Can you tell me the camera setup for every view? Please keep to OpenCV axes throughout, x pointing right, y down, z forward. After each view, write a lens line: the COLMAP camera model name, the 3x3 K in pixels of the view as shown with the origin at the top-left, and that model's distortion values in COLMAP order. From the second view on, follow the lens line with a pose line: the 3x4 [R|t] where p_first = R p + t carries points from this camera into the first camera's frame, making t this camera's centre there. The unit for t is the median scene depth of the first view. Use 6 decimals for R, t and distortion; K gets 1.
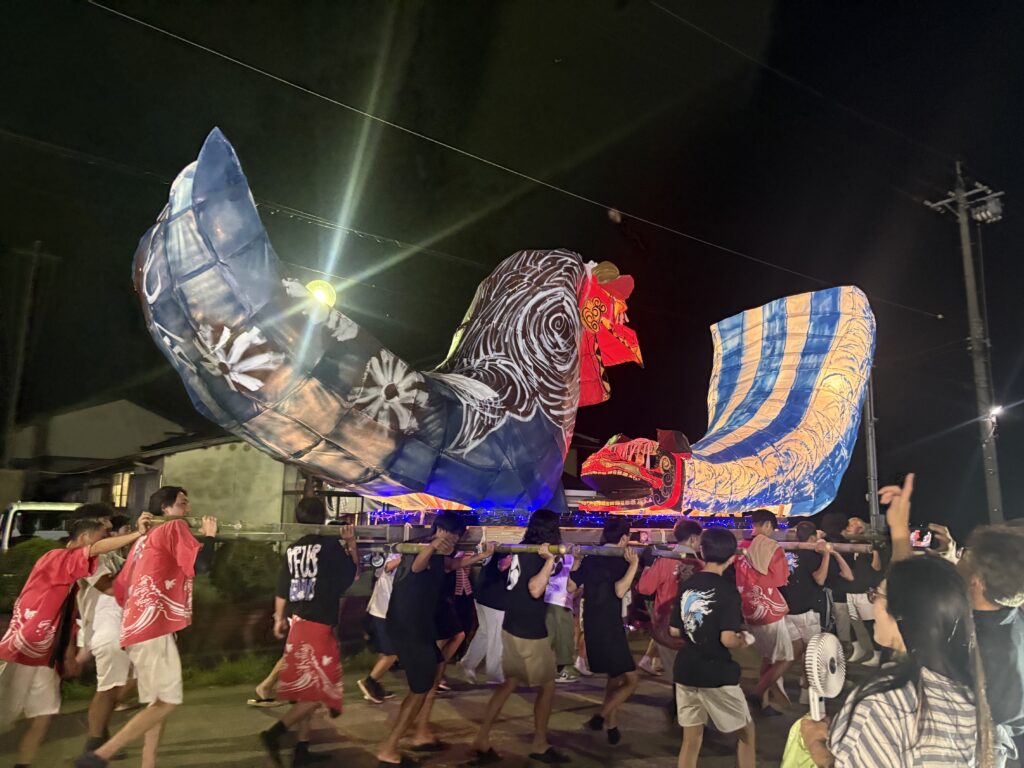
lens RADIAL K [[782.6, 0, 511.9], [0, 782.6, 388.3], [0, 0, 1]] dist [0.000866, -0.000057]
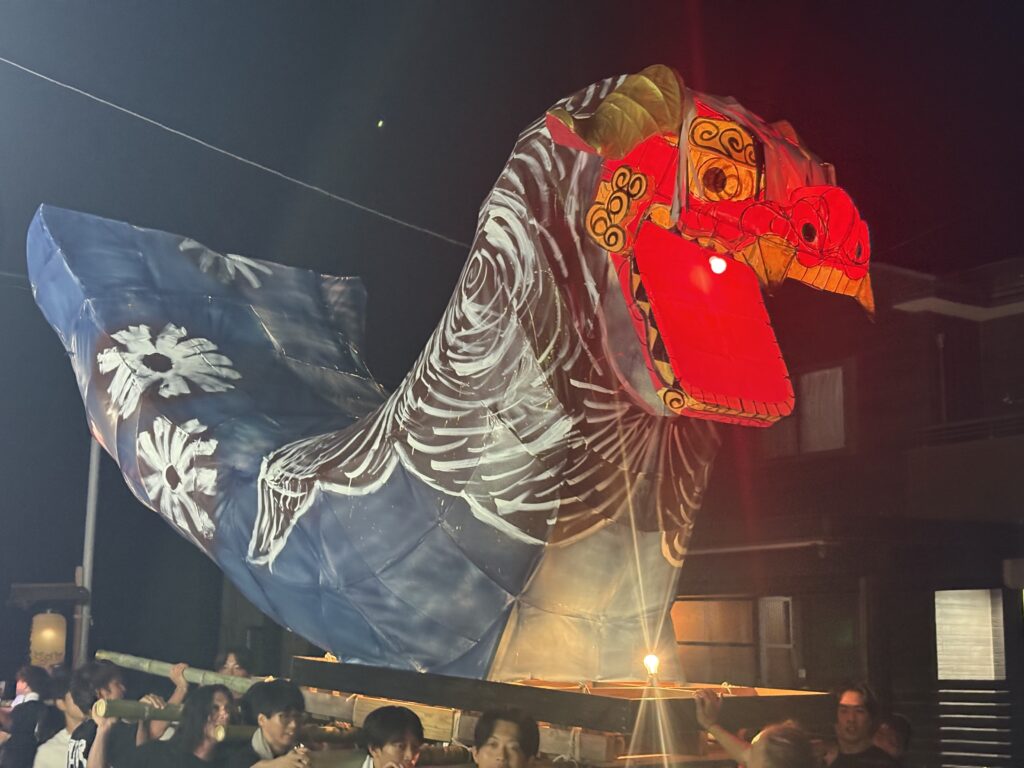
lens RADIAL K [[1540.1, 0, 512.1], [0, 1540.1, 381.2], [0, 0, 1]] dist [0.023590, 0.000000]
pose [[0.170673, -0.140569, -0.975249, 1.081515], [0.126430, 0.984714, -0.119808, 0.106954], [0.977183, -0.102853, 0.185836, 0.951102]]
